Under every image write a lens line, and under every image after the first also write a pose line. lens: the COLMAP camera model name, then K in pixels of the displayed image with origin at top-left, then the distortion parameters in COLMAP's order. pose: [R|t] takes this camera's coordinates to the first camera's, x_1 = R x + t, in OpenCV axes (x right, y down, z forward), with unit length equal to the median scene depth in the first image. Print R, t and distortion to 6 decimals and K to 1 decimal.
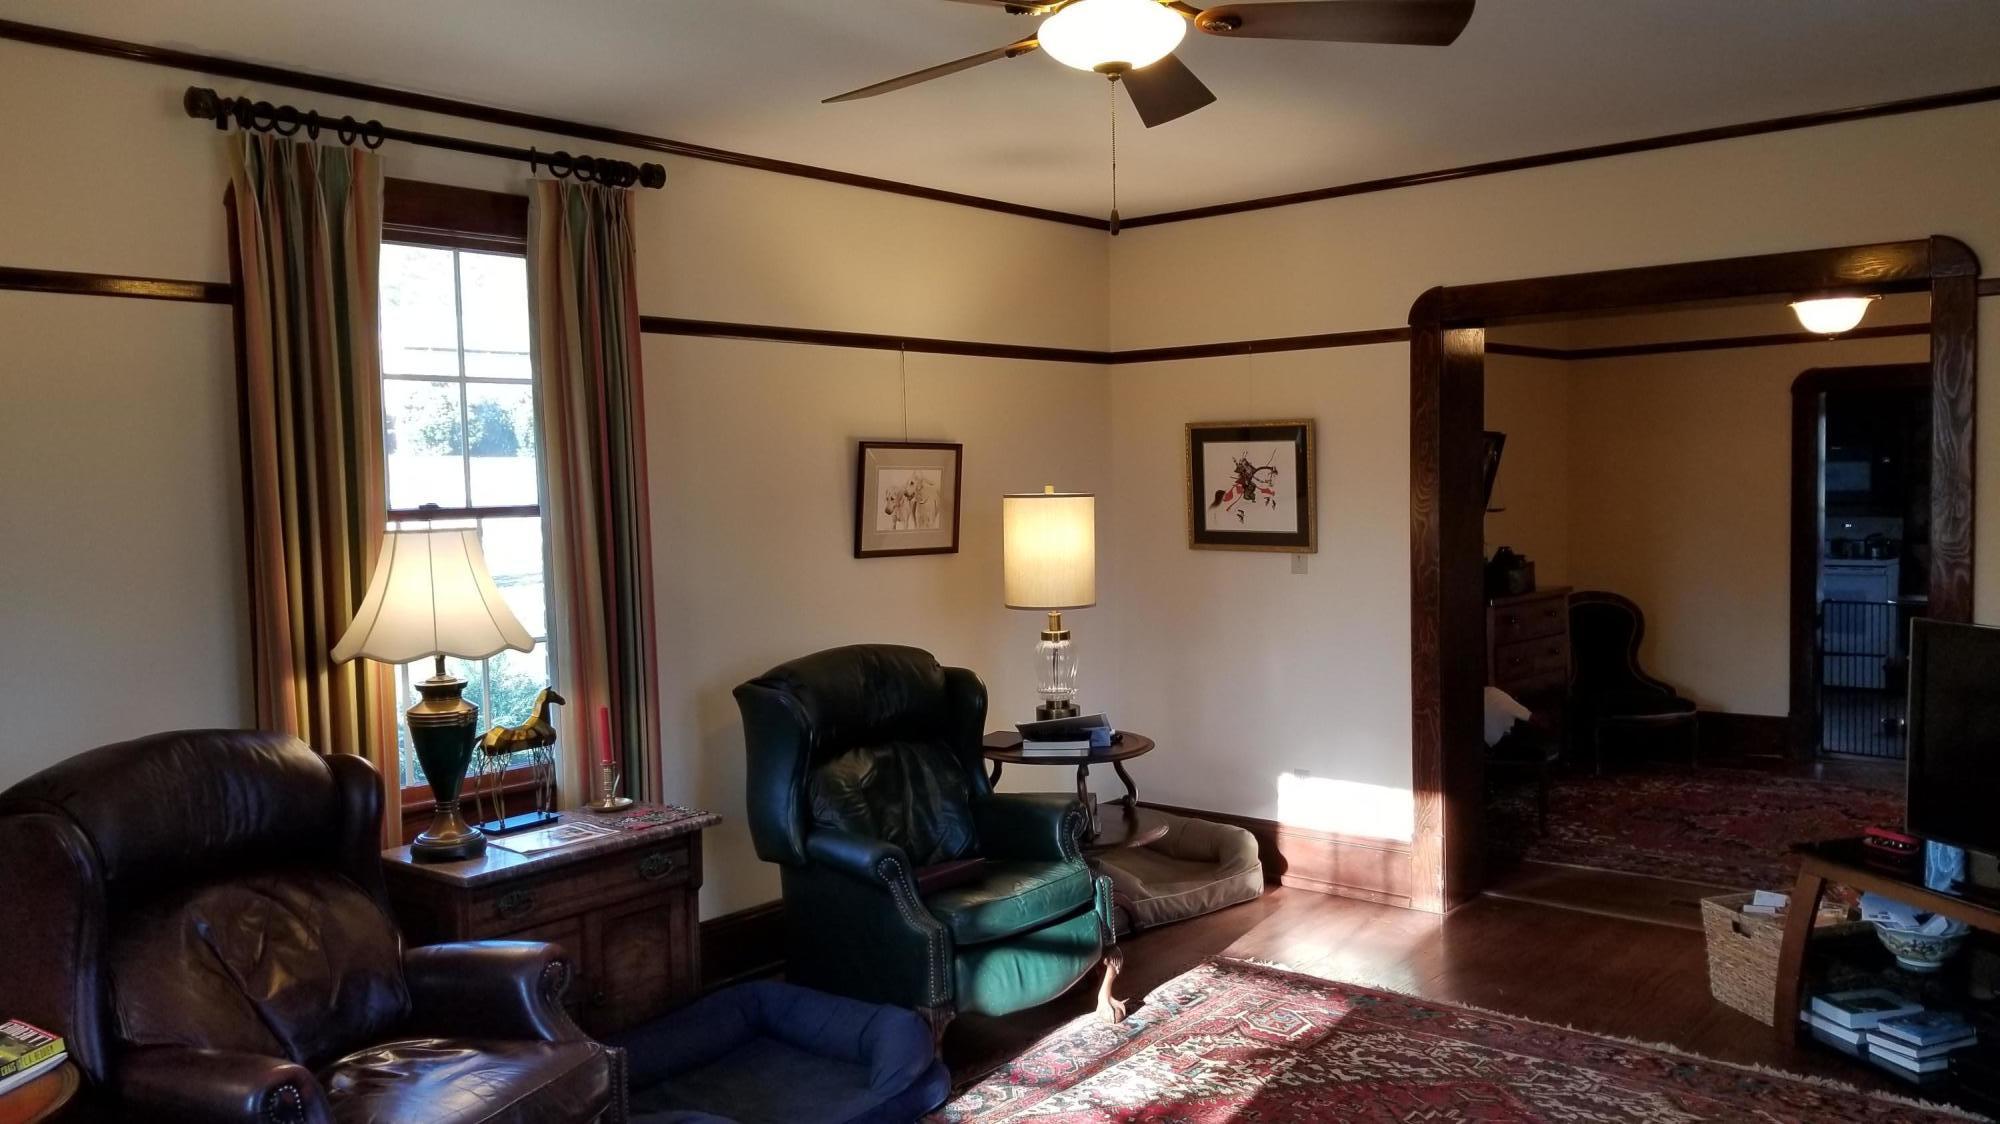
lens RADIAL K [[1539.2, 0, 1013.5], [0, 1539.2, 590.1], [0, 0, 1]] dist [0.060509, -0.083239]
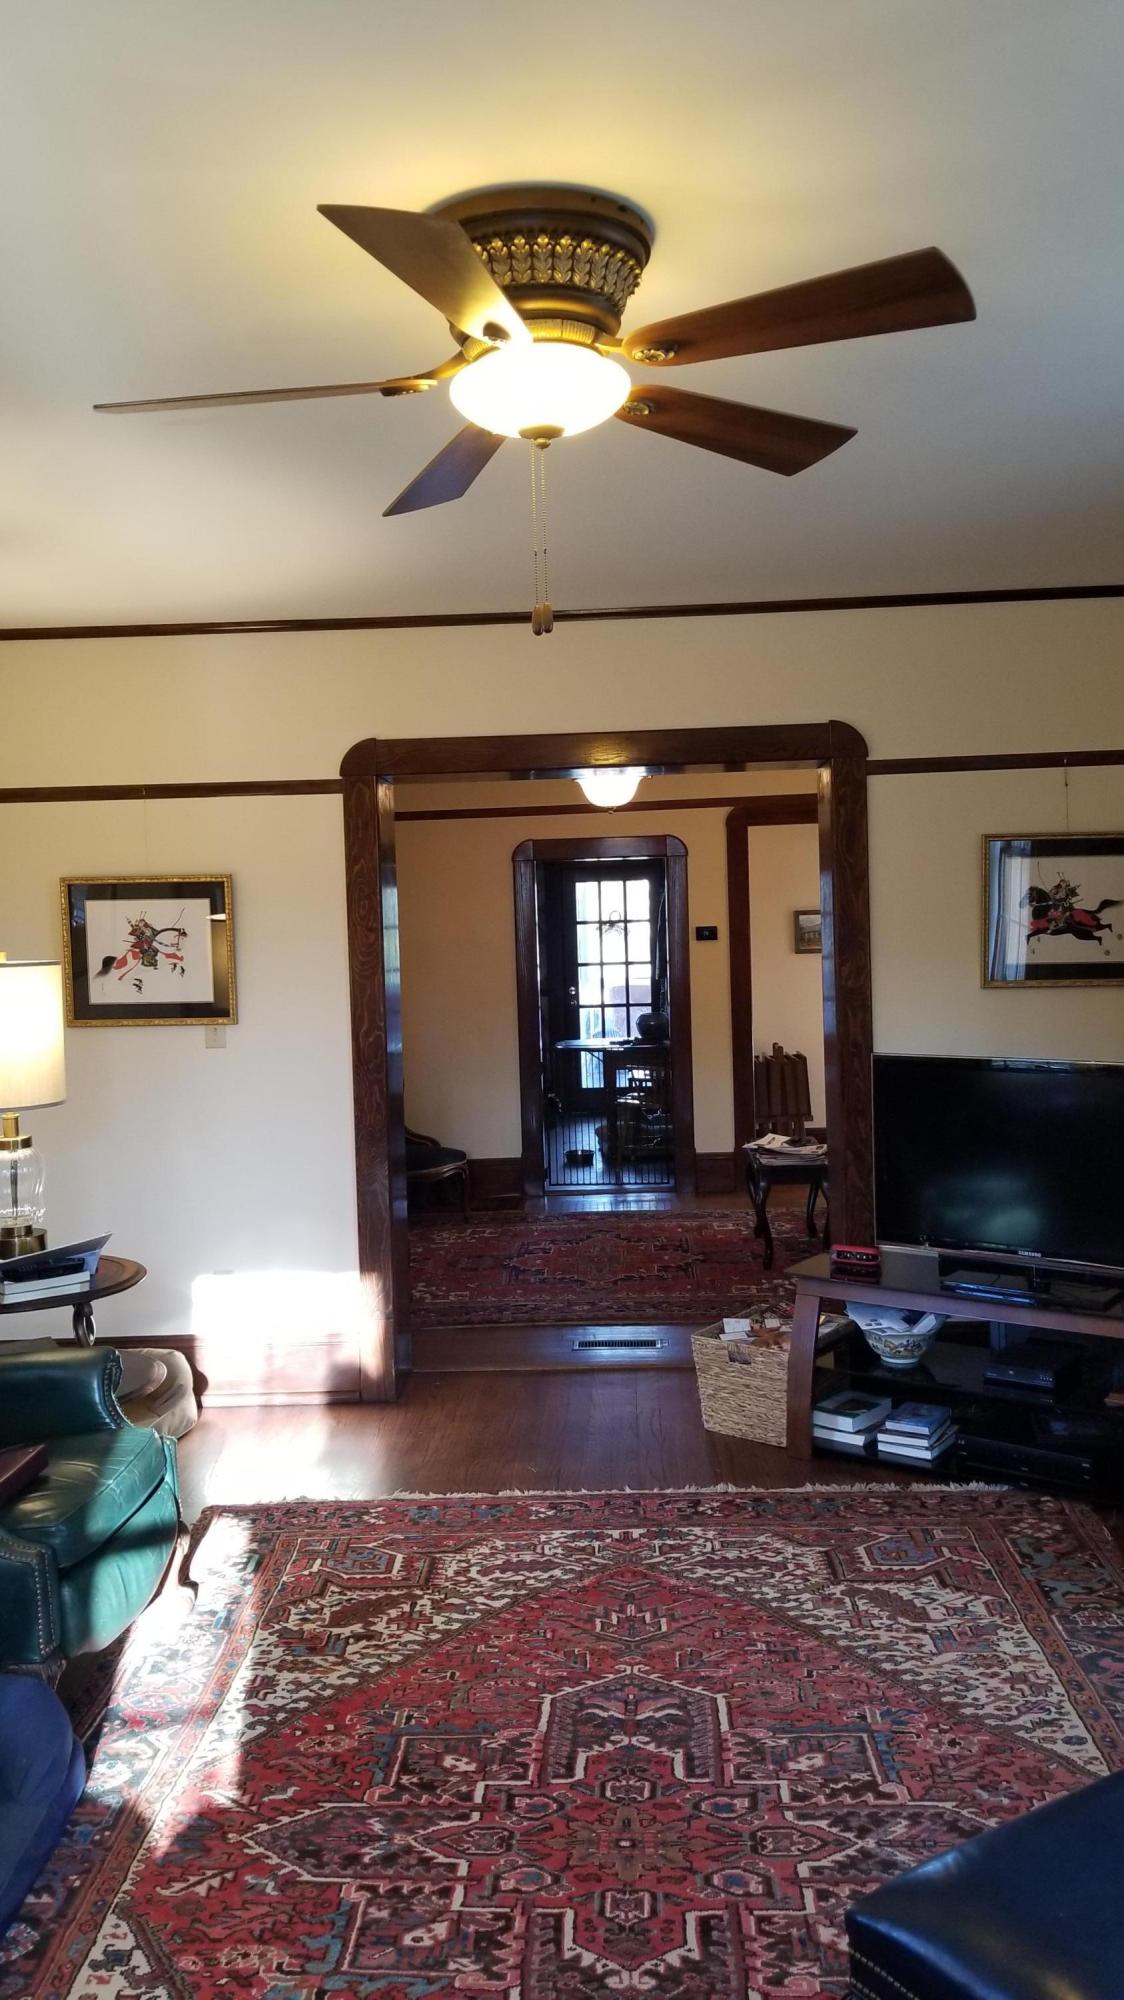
lens RADIAL K [[1563.7, 0, 562.0], [0, 1563.7, 1000.0], [0, 0, 1]] dist [0.136272, -0.279725]
pose [[0.790051, -0.036761, 0.611937, -0.285619], [0.059546, 0.998082, -0.016920, -0.015228], [-0.610142, 0.049806, 0.790725, 0.219776]]
